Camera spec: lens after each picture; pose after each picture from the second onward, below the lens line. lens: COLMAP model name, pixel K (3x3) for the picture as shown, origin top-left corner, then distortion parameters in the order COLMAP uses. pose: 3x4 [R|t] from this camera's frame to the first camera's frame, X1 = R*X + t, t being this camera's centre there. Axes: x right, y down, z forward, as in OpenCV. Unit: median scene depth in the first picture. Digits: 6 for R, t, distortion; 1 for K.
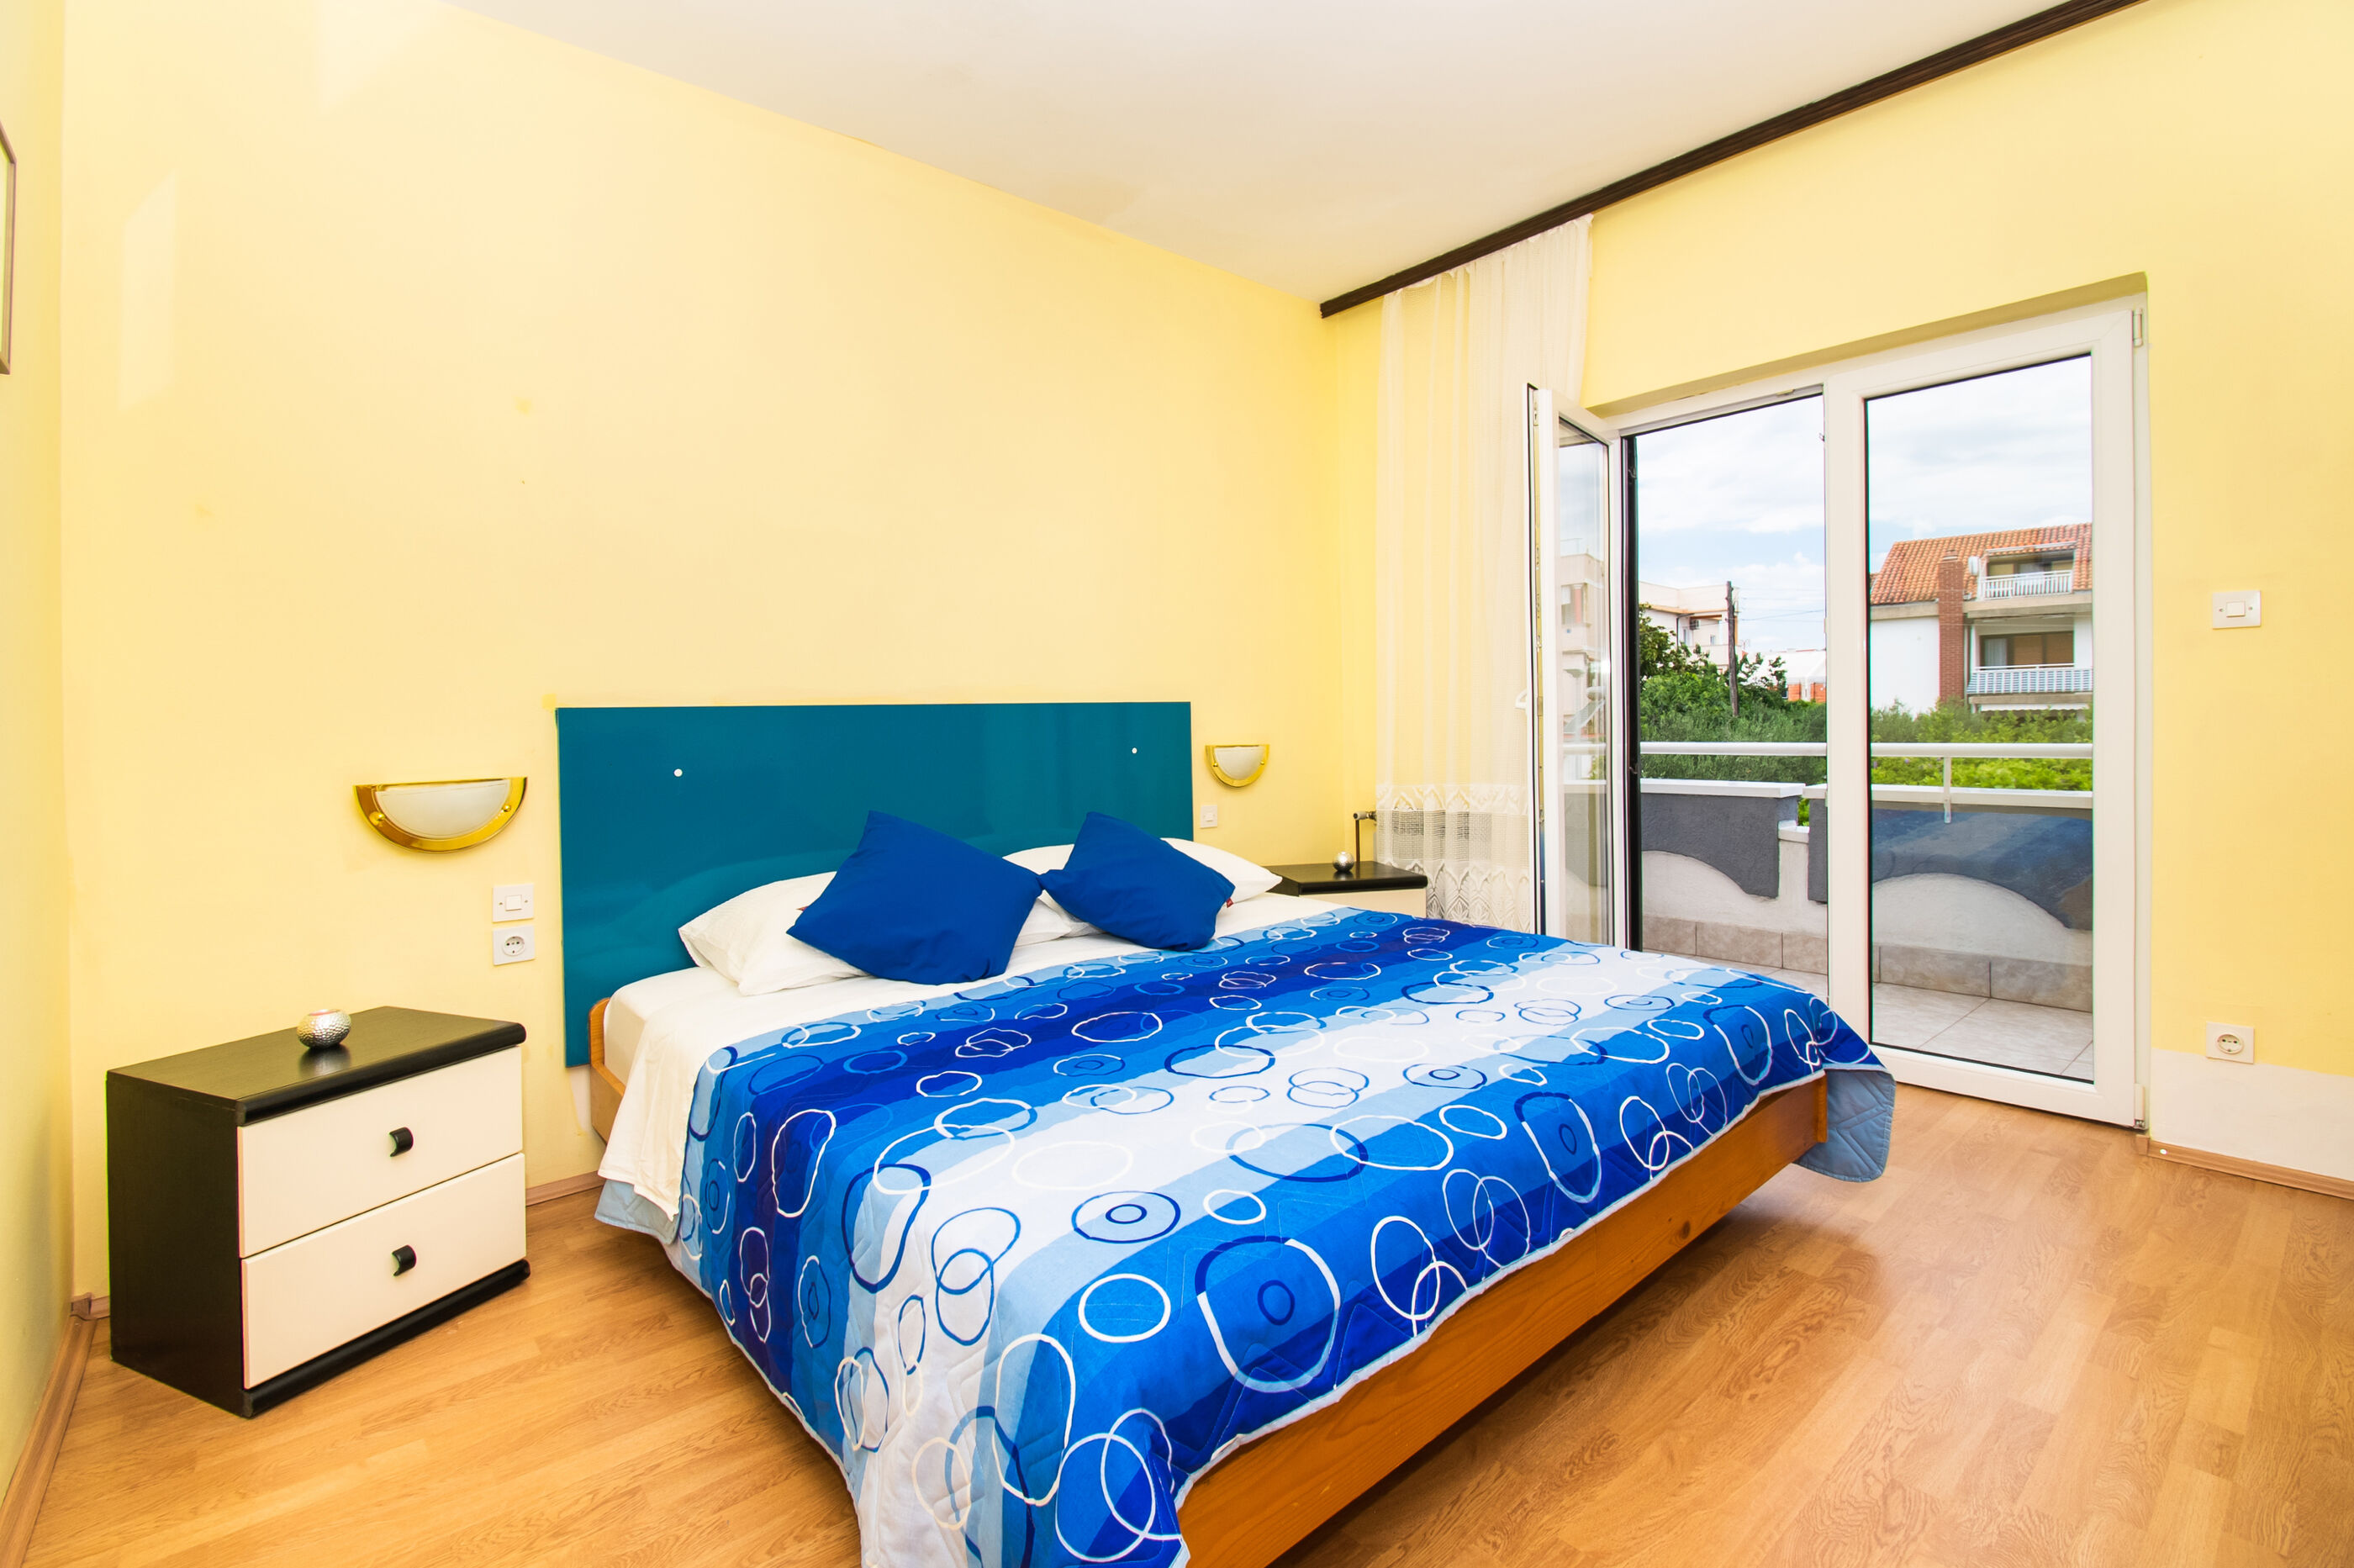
lens RADIAL K [[1050.5, 0, 1212.2], [0, 1050.5, 720.9], [0, 0, 1]] dist [-0.002237, -0.009529]
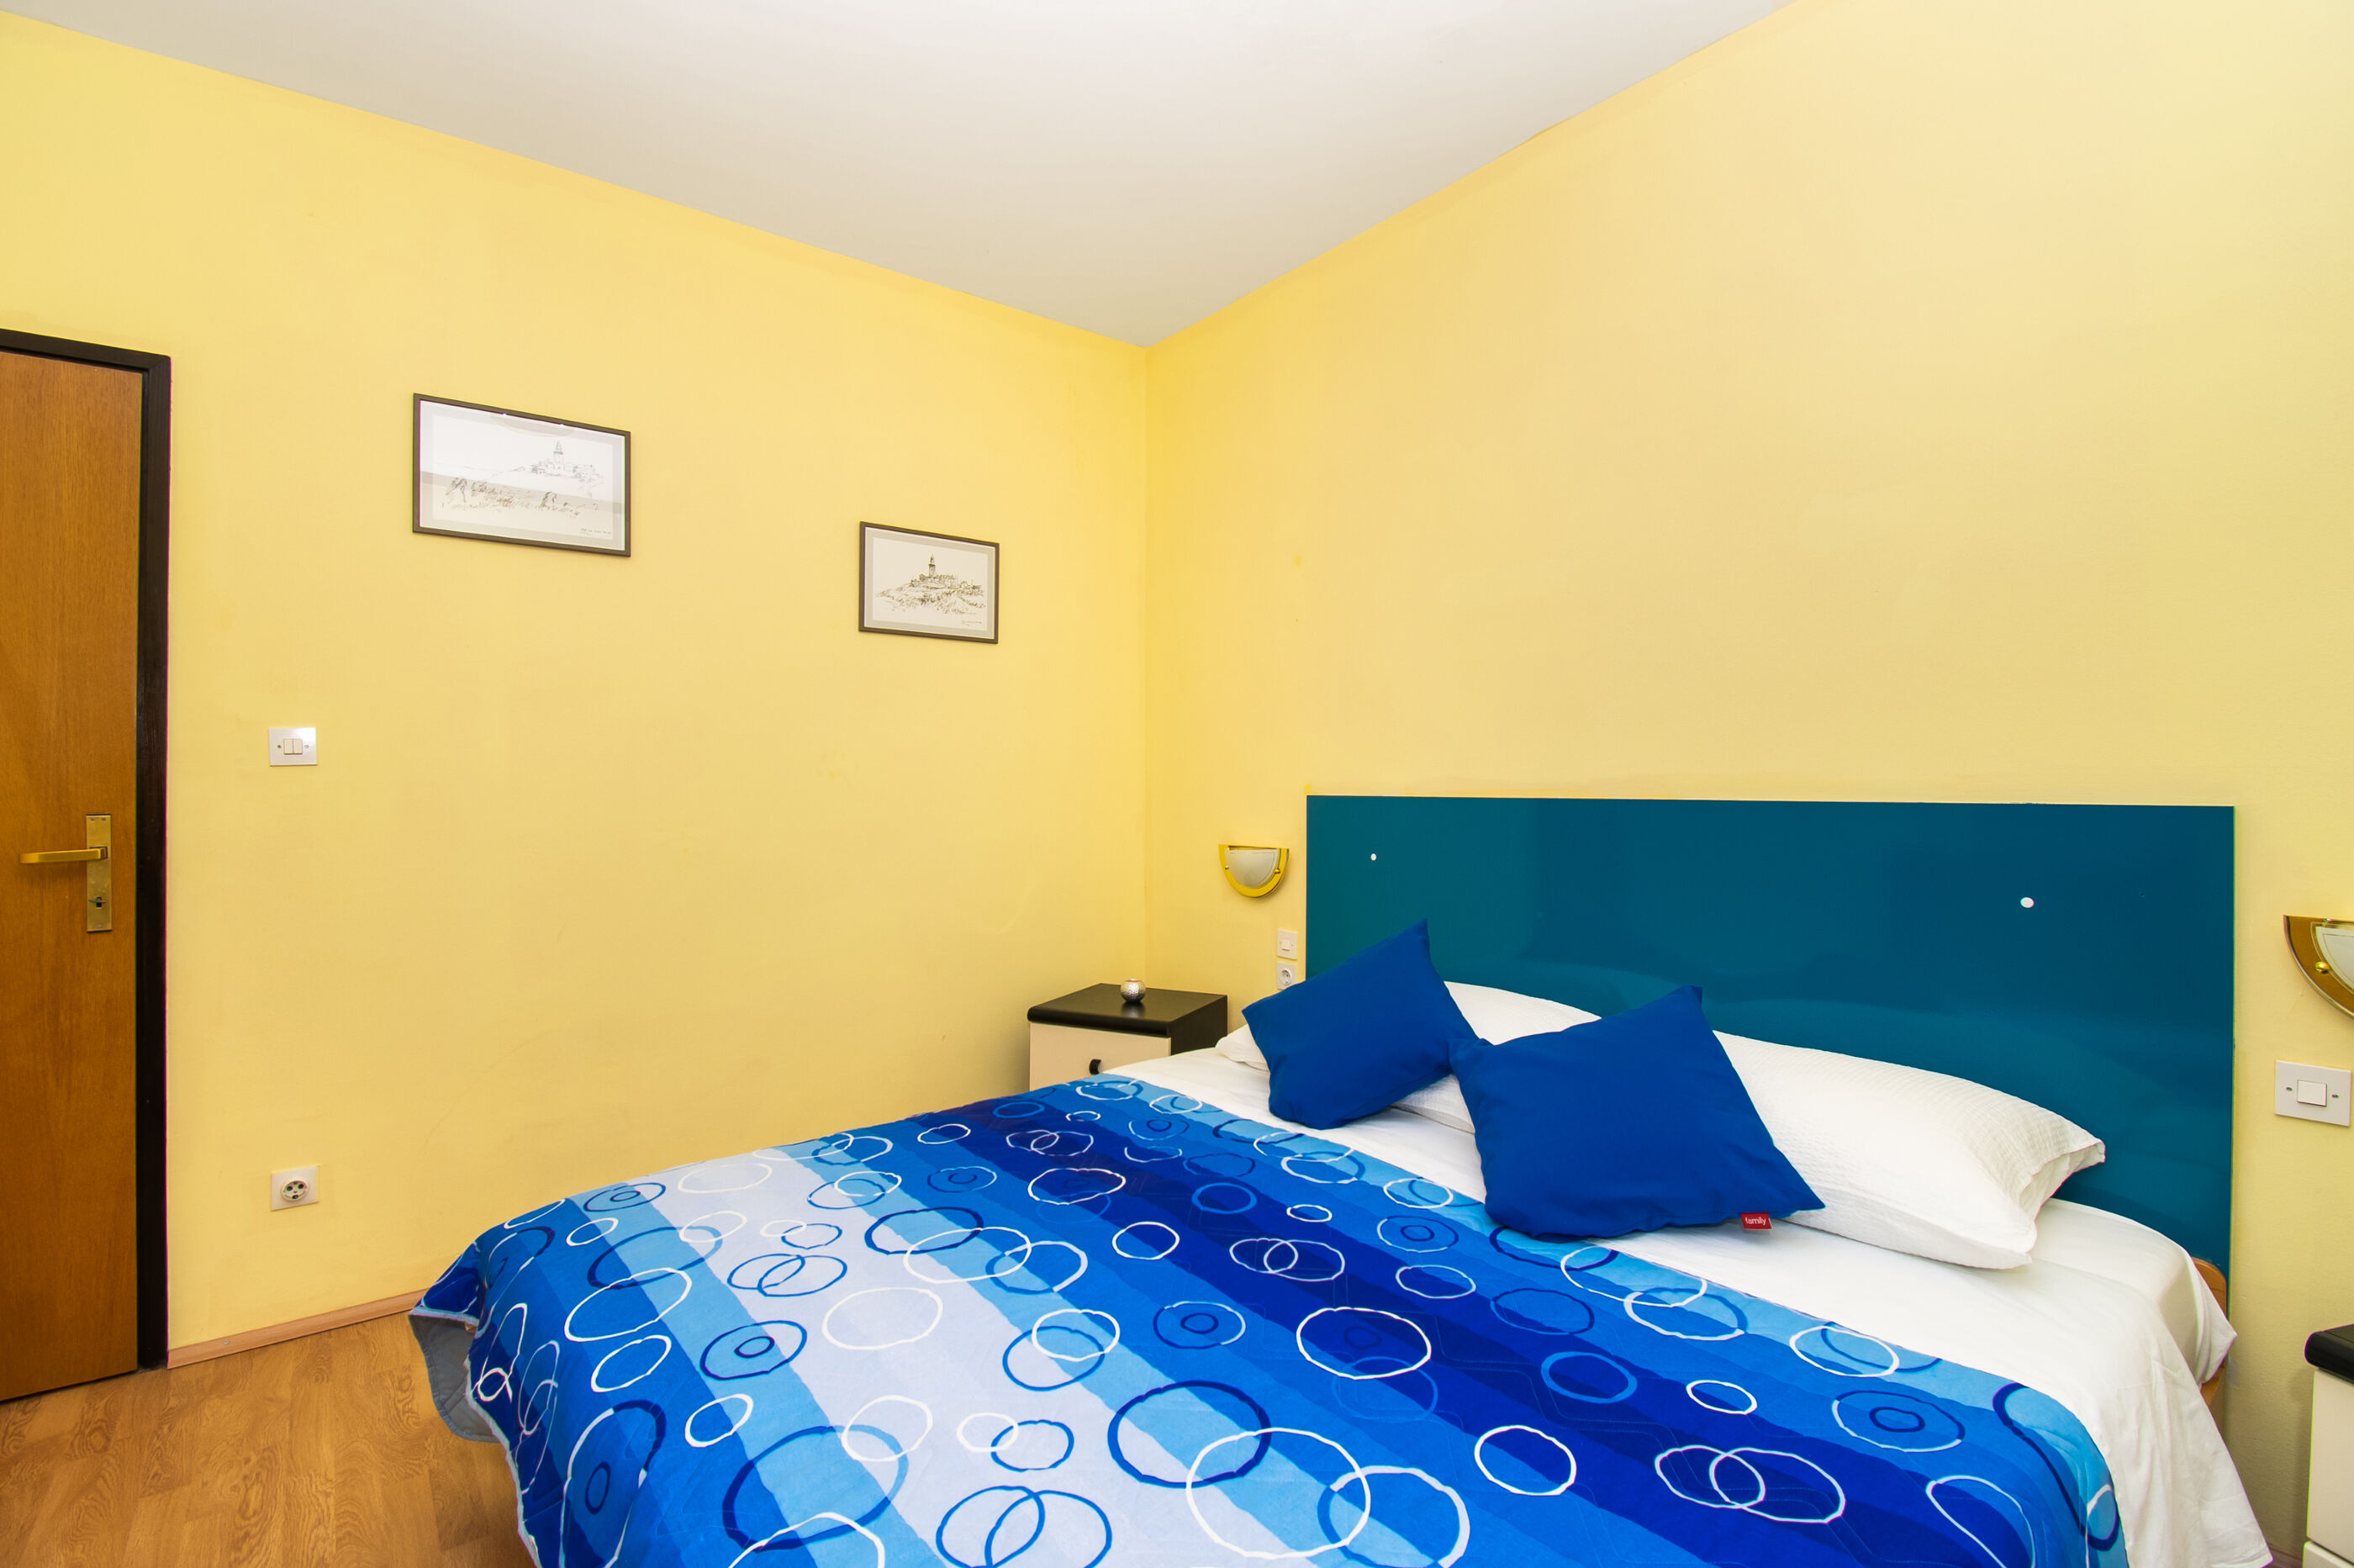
lens RADIAL K [[1050.5, 0, 1180.9], [0, 1050.5, 789.2], [0, 0, 1]] dist [-0.002237, -0.009529]
pose [[-0.057329, 0.028303, -0.997954, 0.436376], [0.003907, 0.999597, 0.028126, -0.041149], [0.998348, -0.002287, -0.057417, 0.621761]]
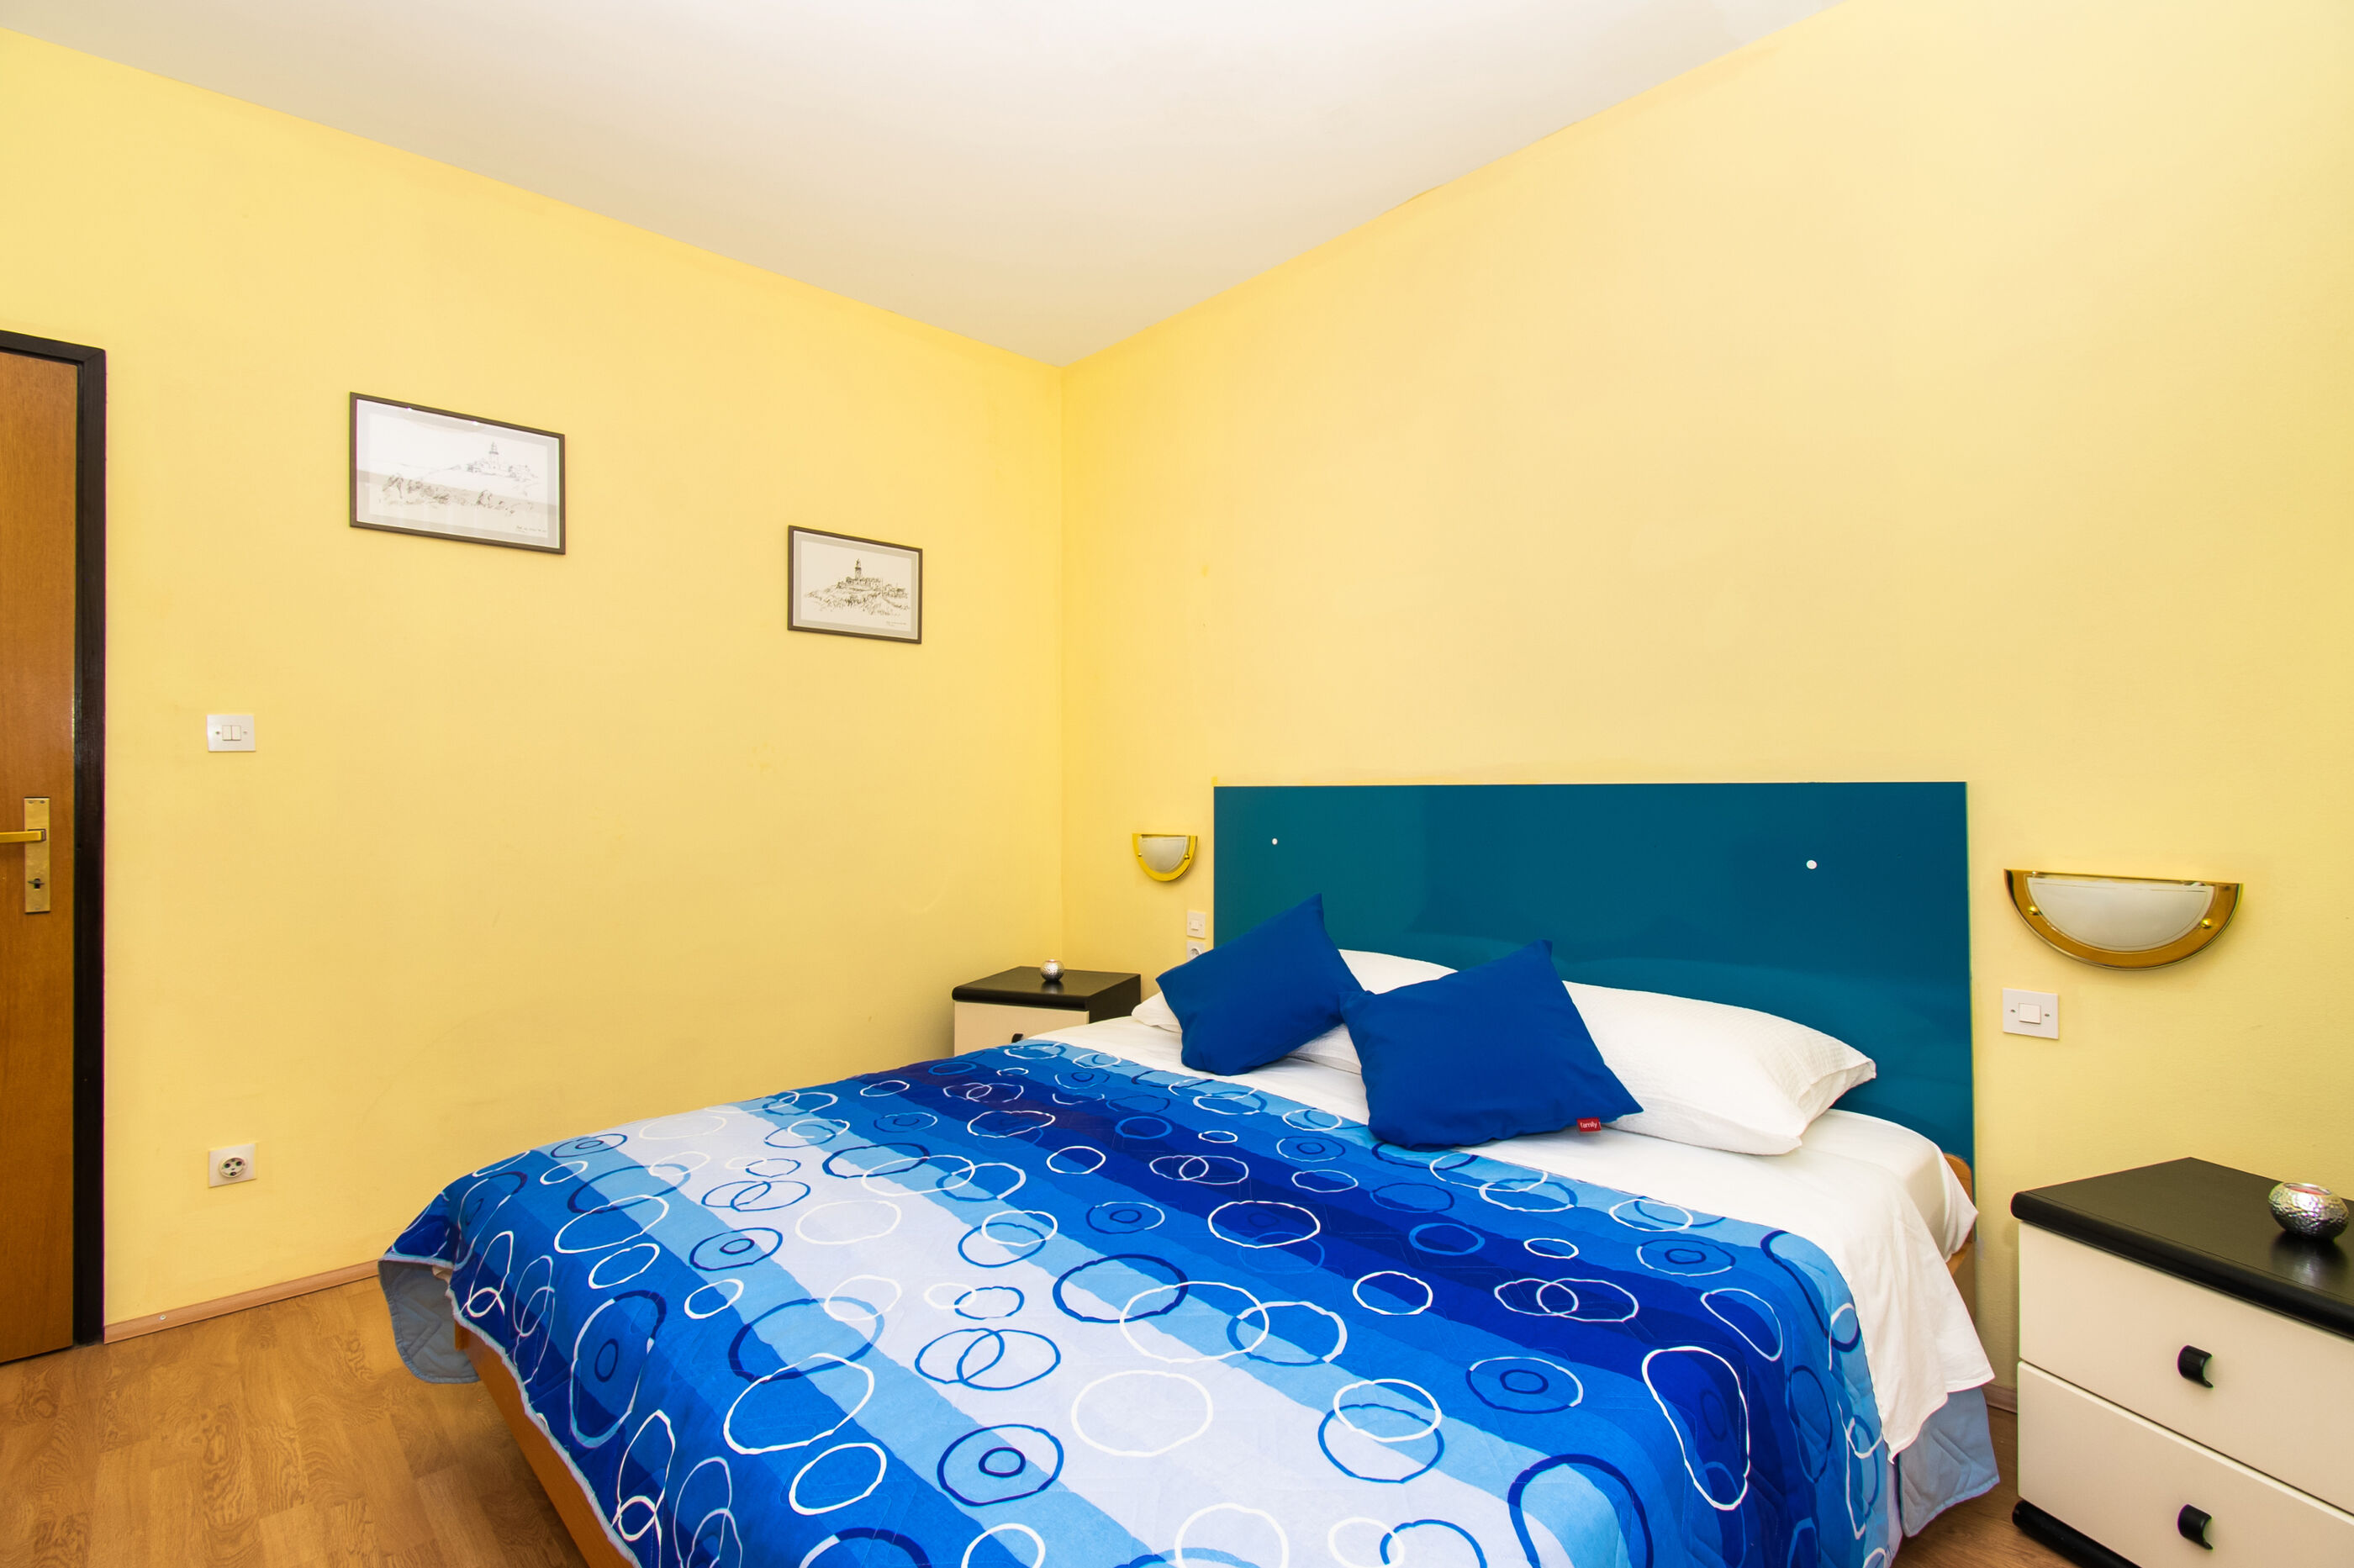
lens RADIAL K [[1050.5, 0, 1180.9], [0, 1050.5, 792.3], [0, 0, 1]] dist [-0.002237, -0.009529]
pose [[0.032818, 0.021290, -0.999235, 0.501676], [0.003786, 0.999763, 0.021426, -0.026532], [0.999454, -0.004486, 0.032730, 0.615944]]
